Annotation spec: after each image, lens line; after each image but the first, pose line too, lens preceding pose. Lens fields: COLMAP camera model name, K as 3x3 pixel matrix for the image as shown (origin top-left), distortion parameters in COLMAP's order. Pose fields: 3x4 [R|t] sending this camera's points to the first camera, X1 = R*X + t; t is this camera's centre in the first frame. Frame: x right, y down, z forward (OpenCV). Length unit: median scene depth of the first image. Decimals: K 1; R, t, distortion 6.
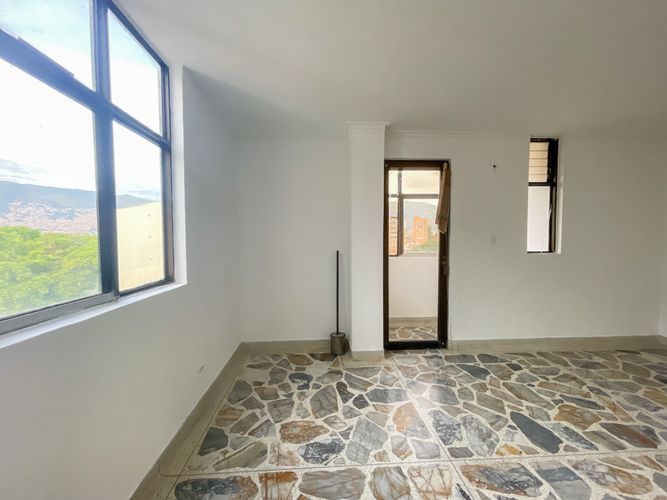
lens RADIAL K [[267.4, 0, 327.7], [0, 267.4, 250.8], [0, 0, 1]] dist [-0.001169, 0.000308]
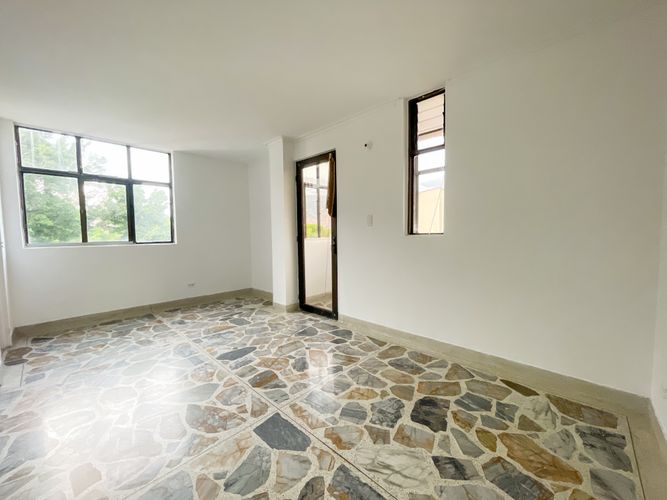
lens RADIAL K [[267.4, 0, 329.9], [0, 267.4, 247.8], [0, 0, 1]] dist [-0.001169, 0.000308]
pose [[0.682197, 0.038354, -0.730162, 2.119242], [-0.022685, 0.999253, 0.031294, 0.054265], [0.730816, -0.004785, 0.682557, 0.387791]]
